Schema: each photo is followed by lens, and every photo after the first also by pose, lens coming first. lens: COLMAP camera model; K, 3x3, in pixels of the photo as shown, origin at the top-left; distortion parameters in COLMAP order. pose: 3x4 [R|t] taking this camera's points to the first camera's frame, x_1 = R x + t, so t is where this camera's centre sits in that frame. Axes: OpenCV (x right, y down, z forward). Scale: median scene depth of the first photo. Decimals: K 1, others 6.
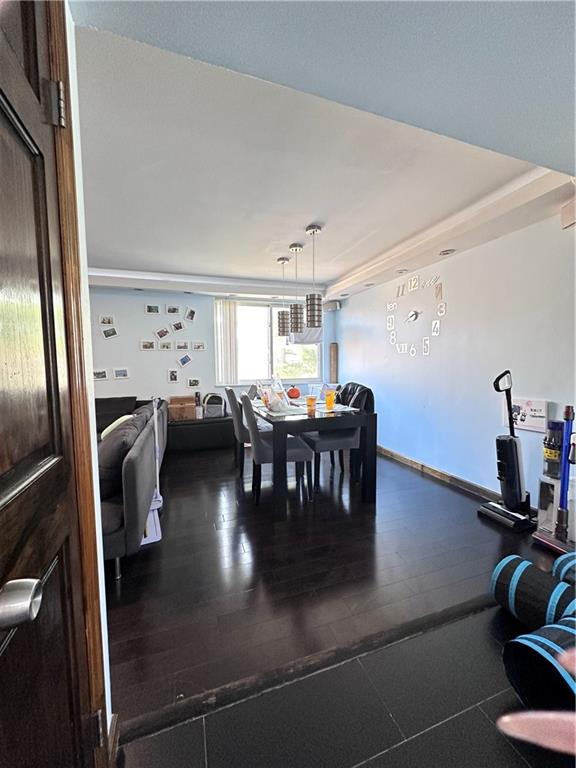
lens RADIAL K [[306.3, 0, 288.0], [0, 306.3, 384.0], [0, 0, 1]] dist [0.001428, 0.000311]
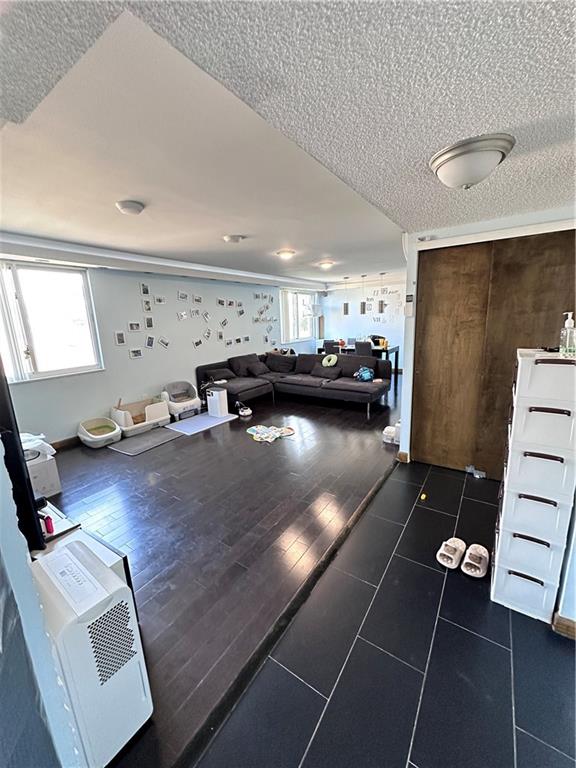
lens RADIAL K [[306.3, 0, 288.0], [0, 306.3, 384.0], [0, 0, 1]] dist [0.001428, 0.000311]
pose [[0.802897, -0.151404, 0.576570, -1.242317], [0.099326, 0.987666, 0.121041, 0.022423], [-0.587784, -0.039915, 0.808032, -0.360433]]
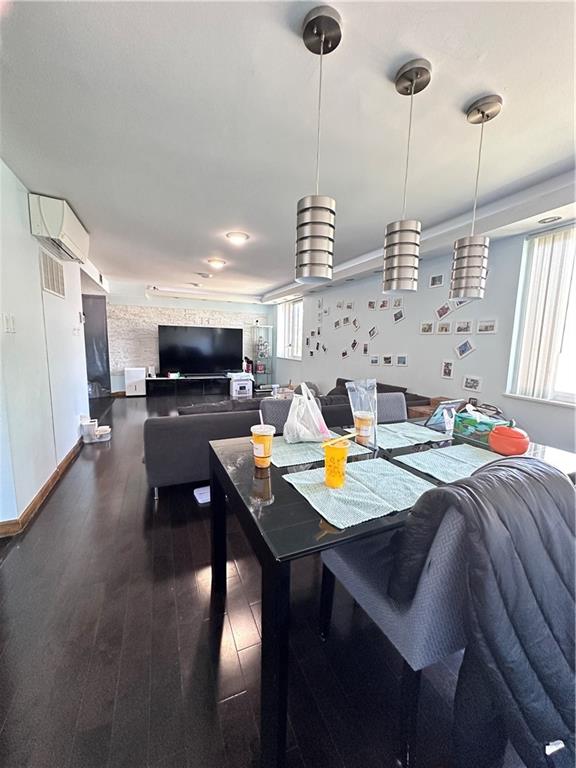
lens RADIAL K [[306.3, 0, 288.0], [0, 306.3, 384.0], [0, 0, 1]] dist [0.001428, 0.000311]
pose [[0.059648, 0.144560, -0.987696, 0.327578], [-0.121145, 0.983193, 0.136585, -0.046252], [0.990841, 0.111507, 0.076159, 0.577936]]
